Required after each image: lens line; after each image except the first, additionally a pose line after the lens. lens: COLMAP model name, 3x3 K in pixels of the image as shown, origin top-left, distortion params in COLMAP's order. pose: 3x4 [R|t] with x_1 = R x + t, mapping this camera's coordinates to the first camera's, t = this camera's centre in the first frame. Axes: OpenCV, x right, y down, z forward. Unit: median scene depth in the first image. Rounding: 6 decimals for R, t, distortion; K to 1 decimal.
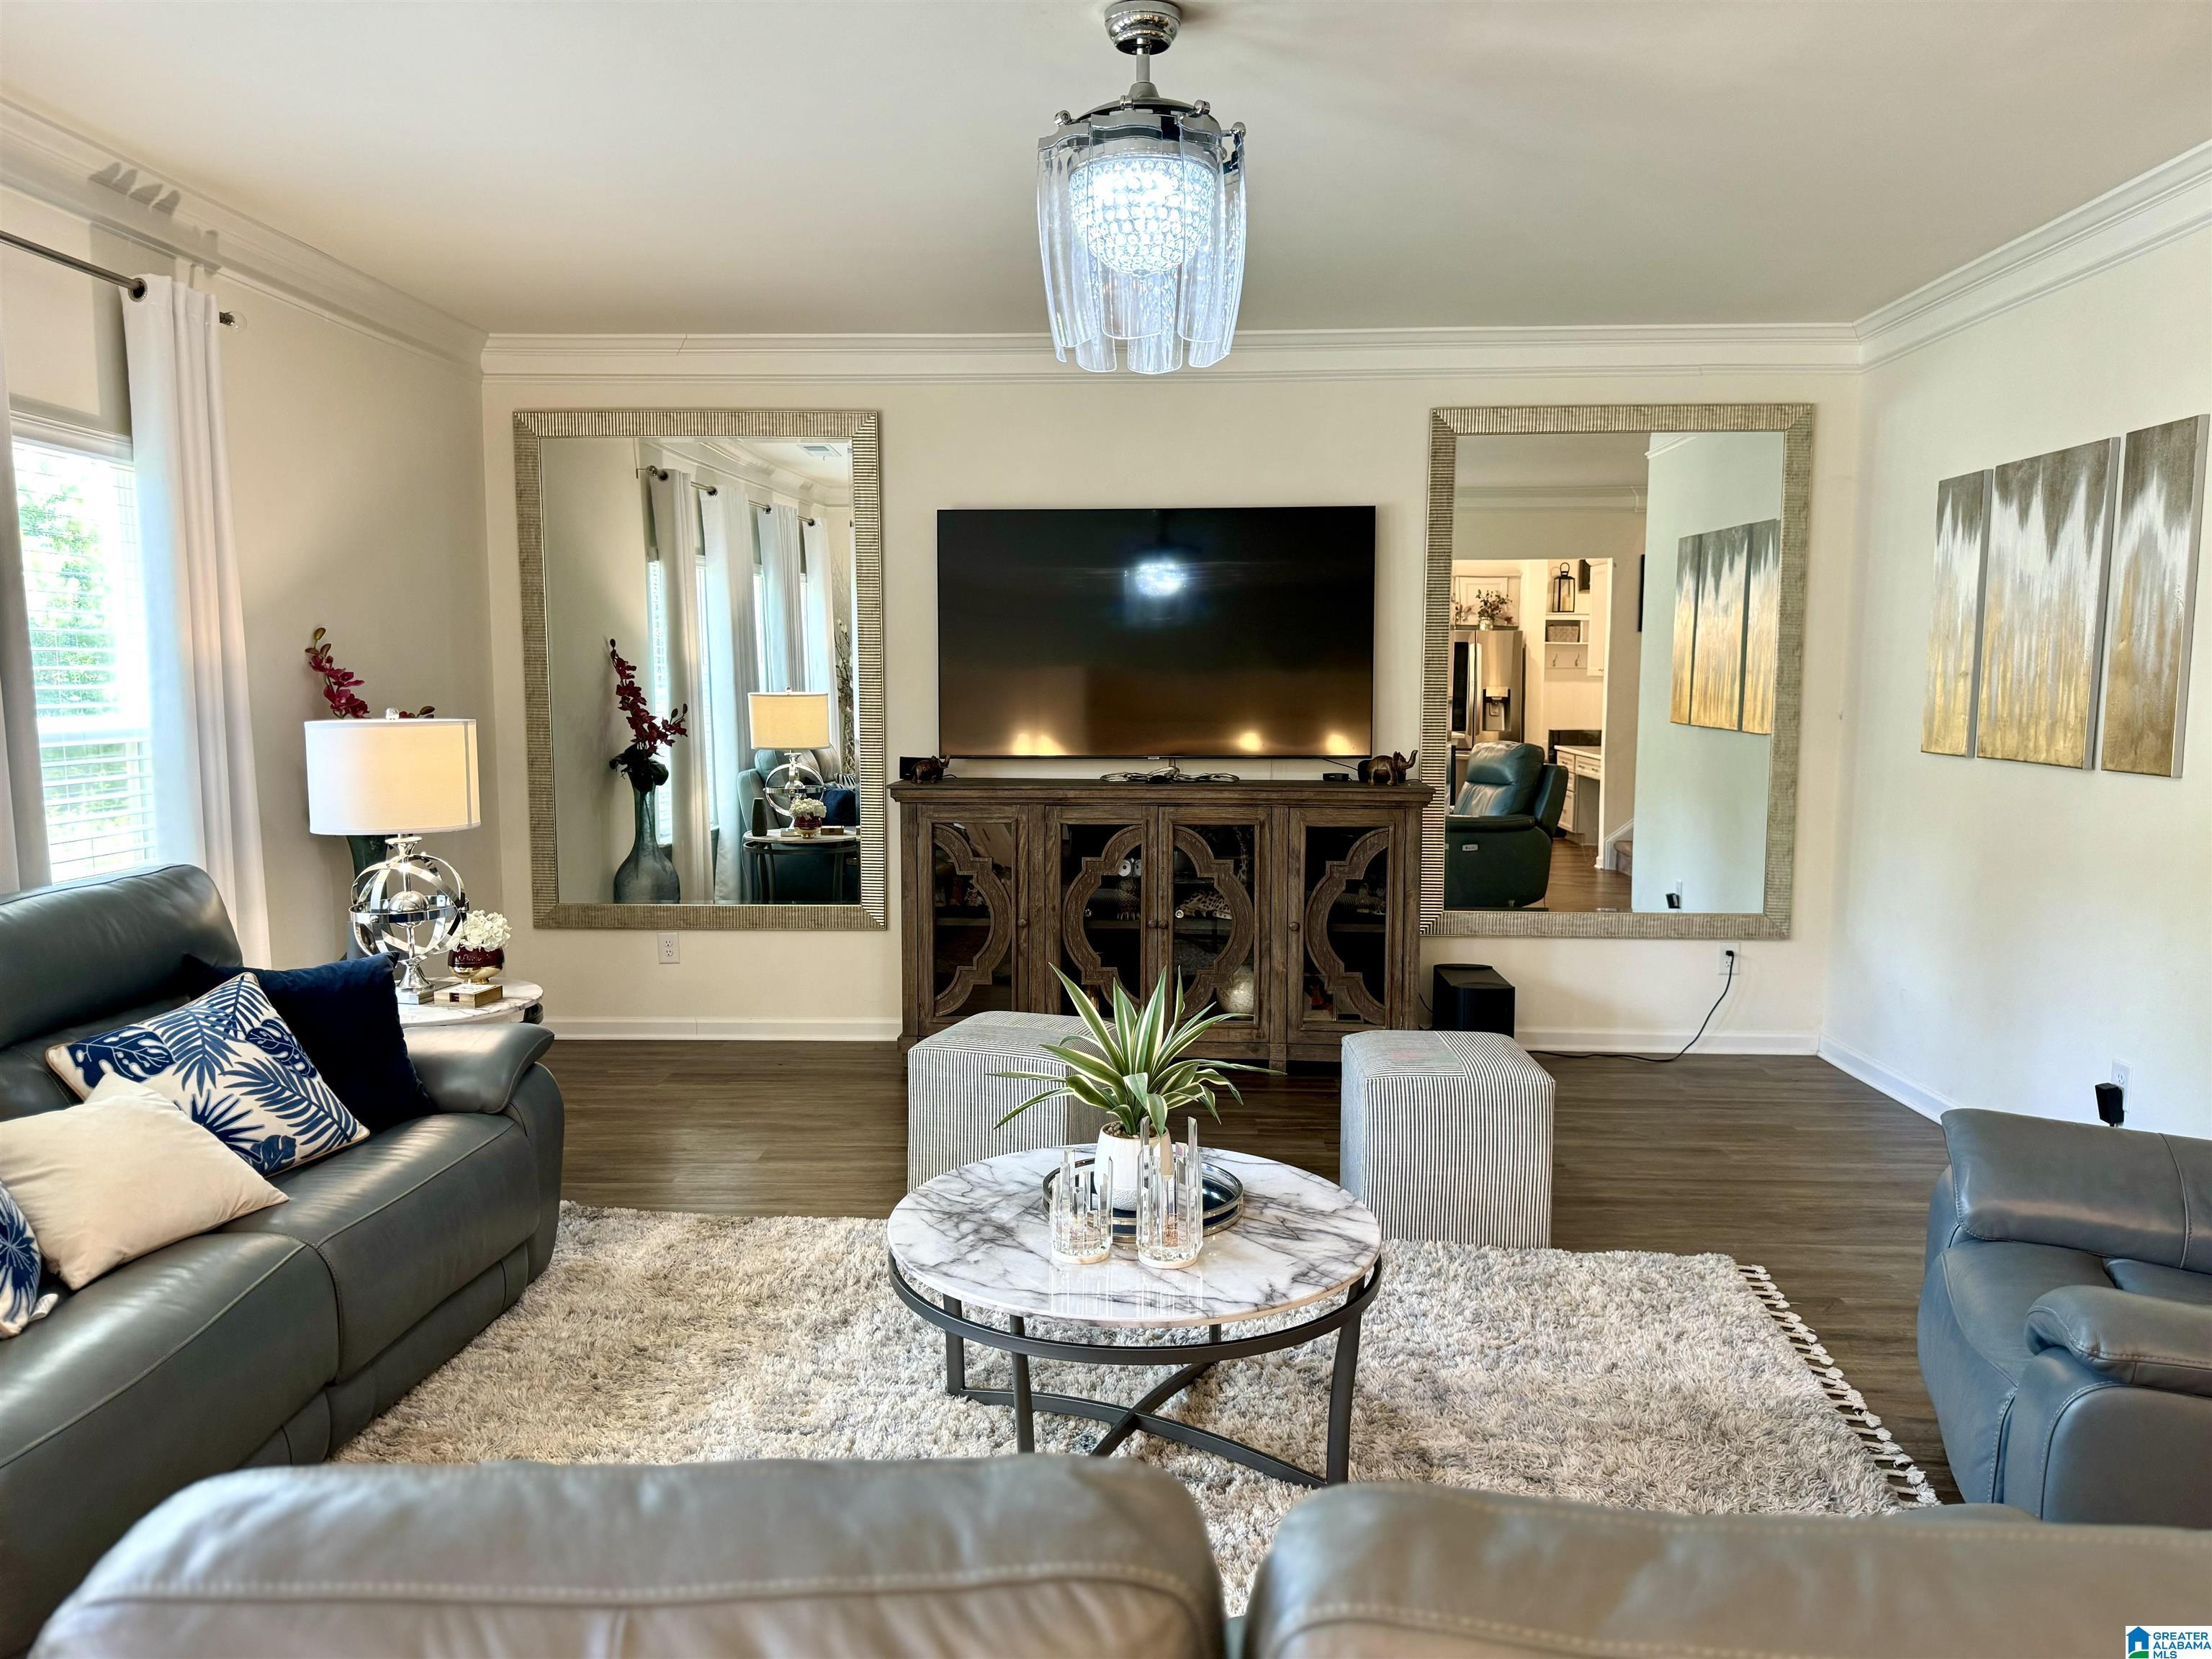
lens RADIAL K [[1570.1, 0, 1095.9], [0, 1570.1, 840.8], [0, 0, 1]] dist [0.042002, -0.017865]
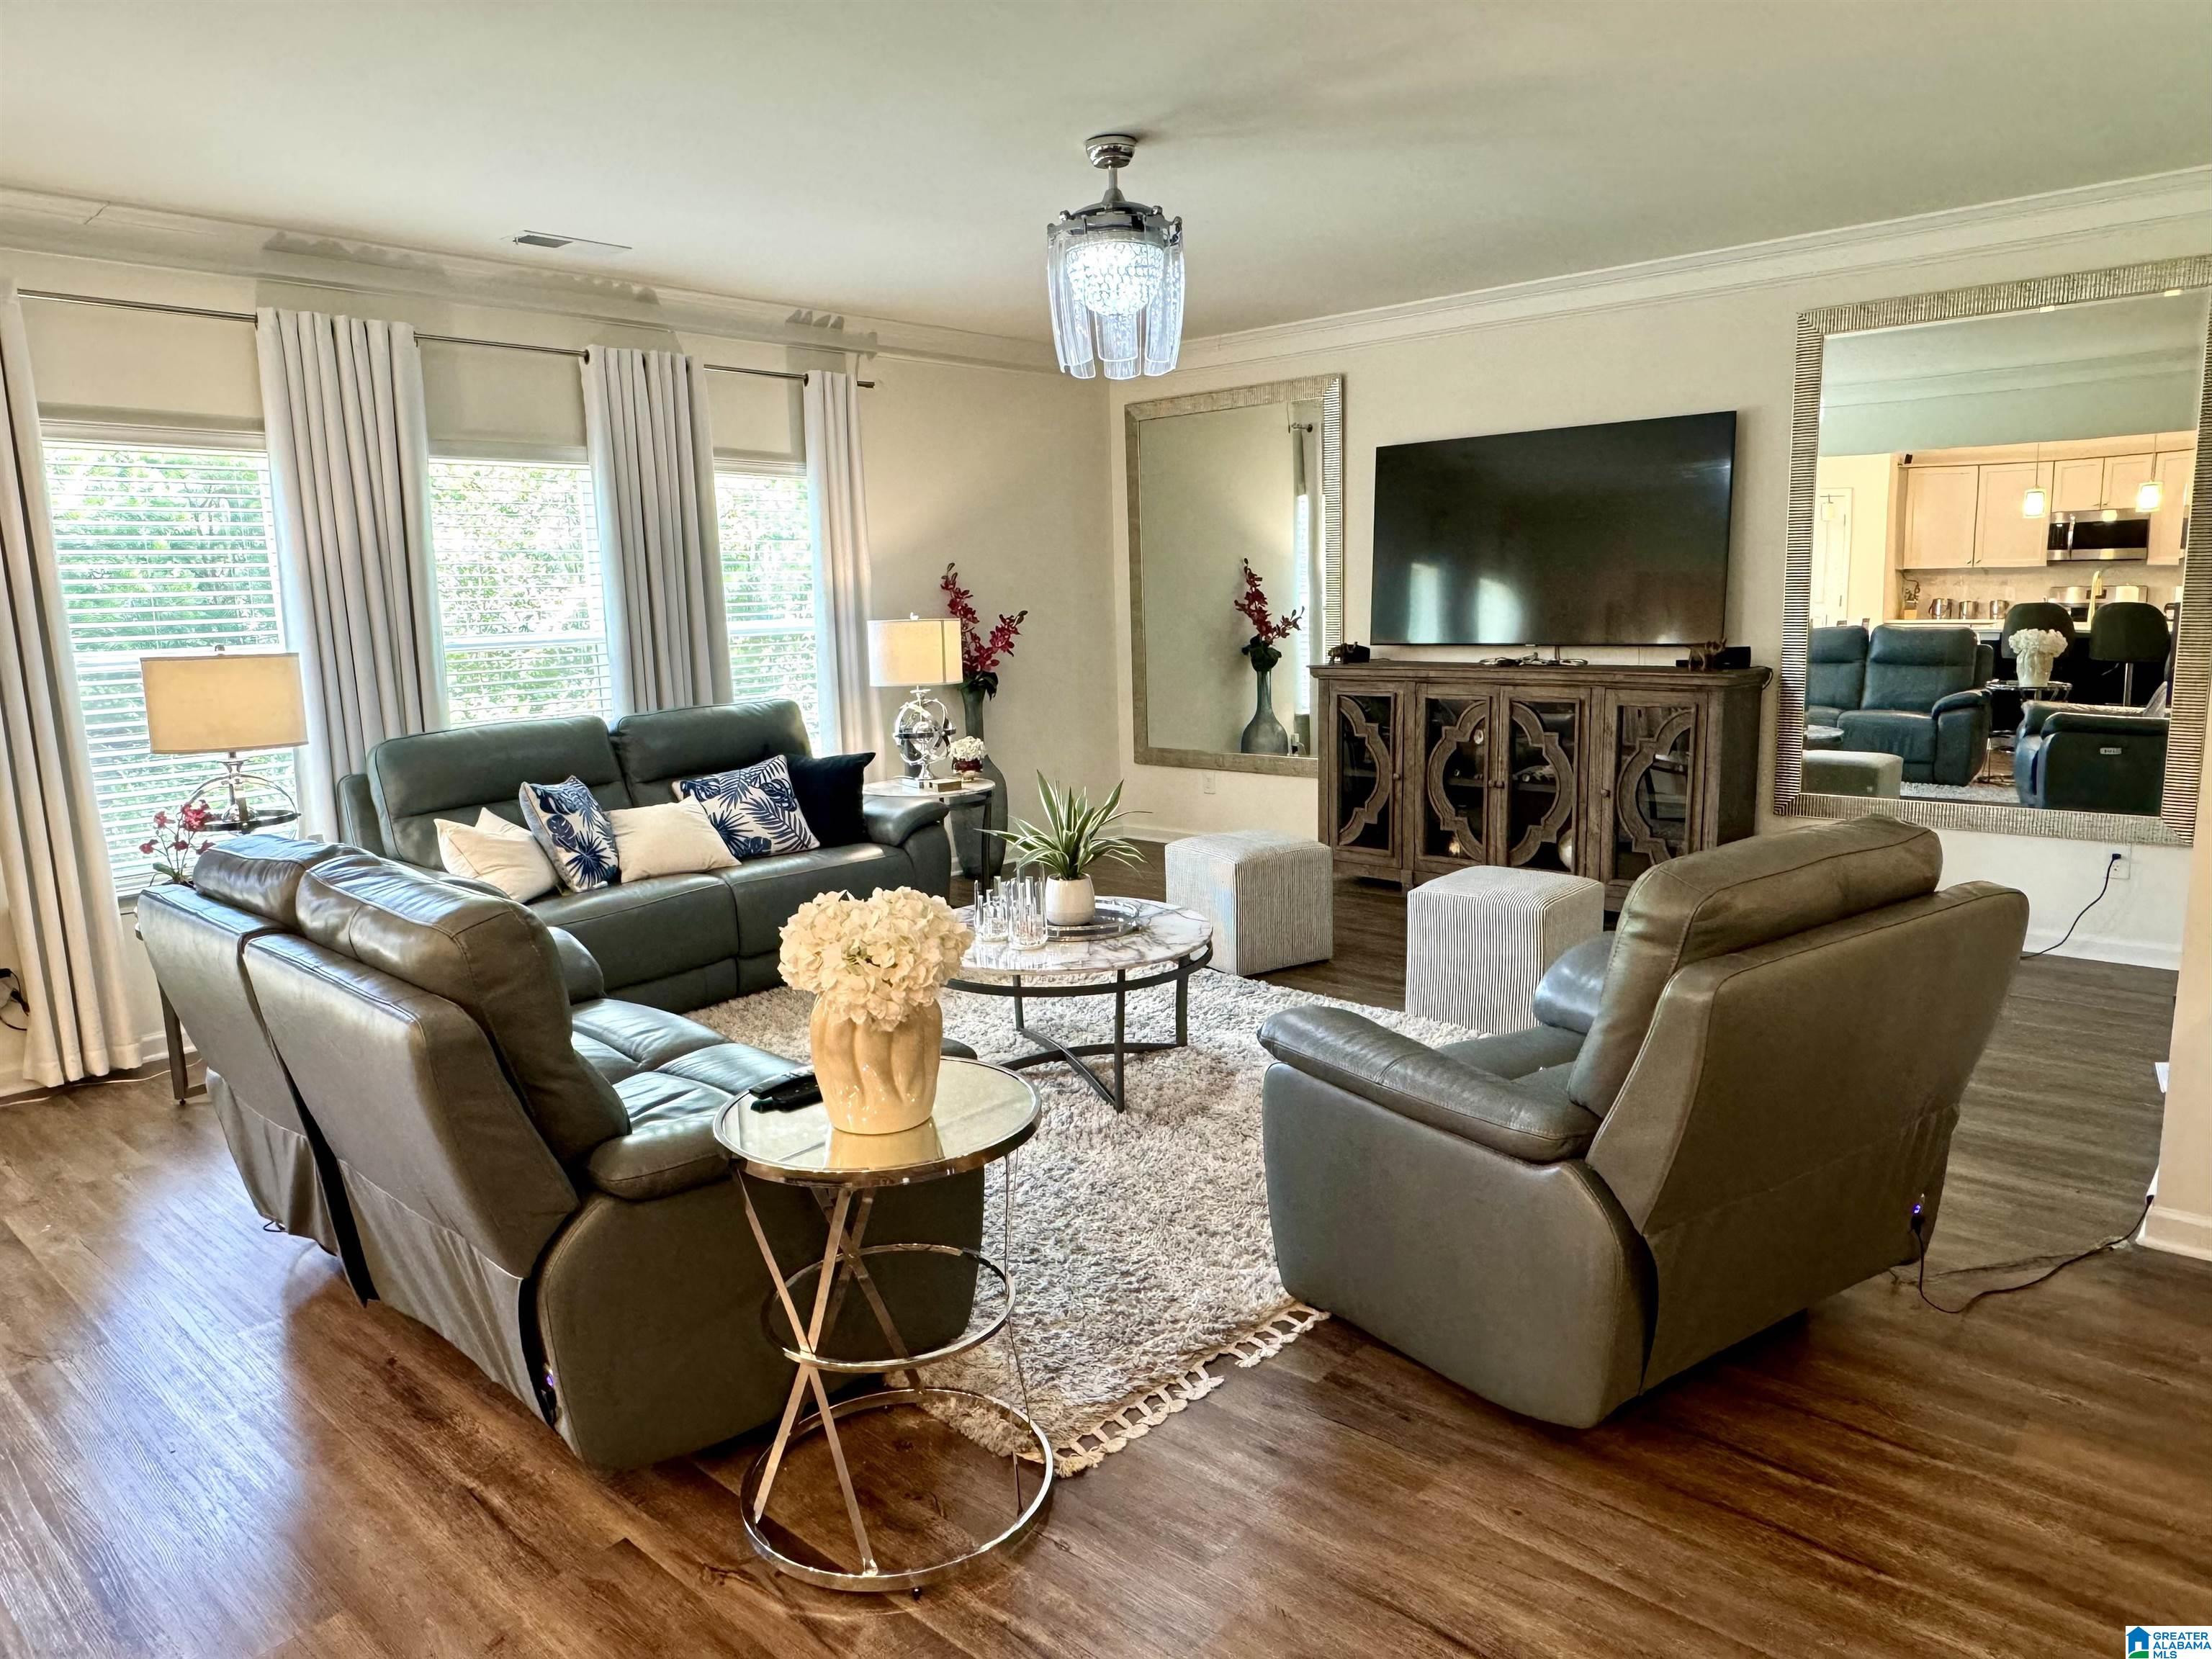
lens RADIAL K [[1426.1, 0, 1103.7], [0, 1426.1, 828.9], [0, 0, 1]] dist [-0.003164, 0.005274]
pose [[0.779496, 0.082623, -0.620934, 0.491664], [-0.040724, 0.995850, 0.081388, 0.010747], [0.625082, -0.038154, 0.779626, -0.045646]]
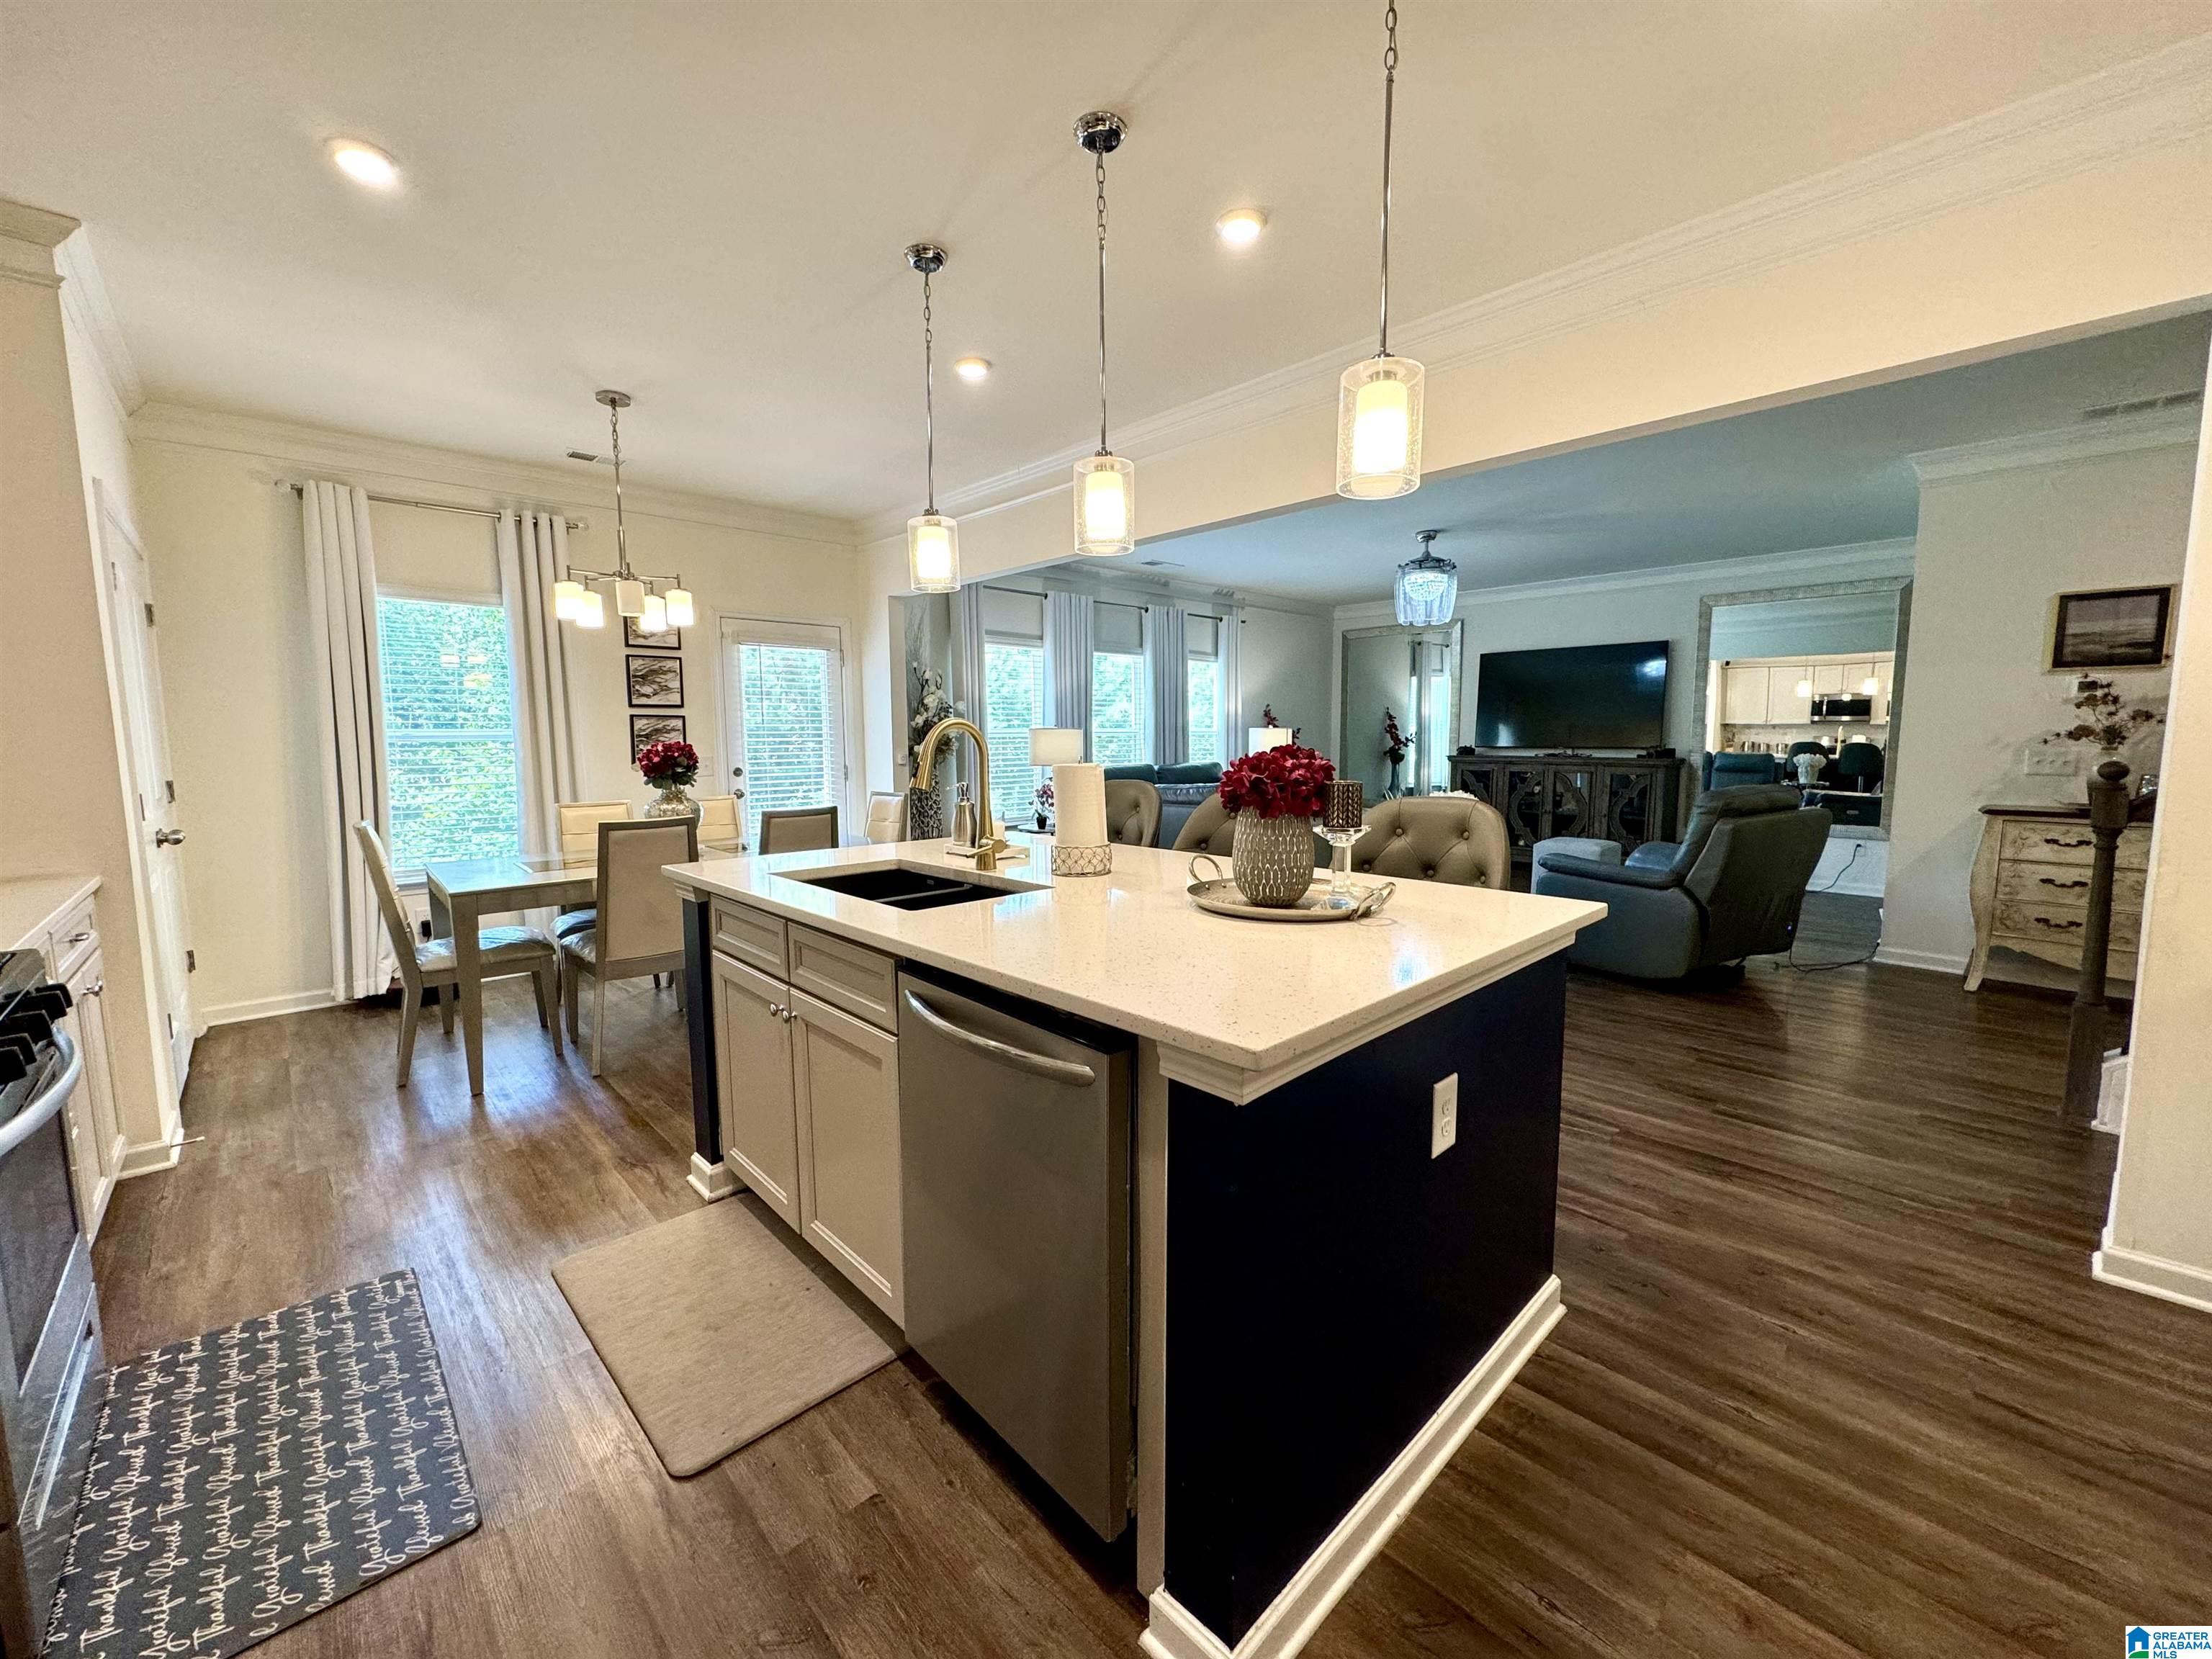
lens RADIAL K [[886.3, 0, 1104.3], [0, 886.3, 828.4], [0, 0, 1]] dist [-0.002663, -0.000260]
pose [[0.723222, 0.068560, -0.687204, 0.517069], [-0.070439, 0.997194, 0.025357, 0.095785], [0.687014, 0.030067, 0.726022, -0.547990]]
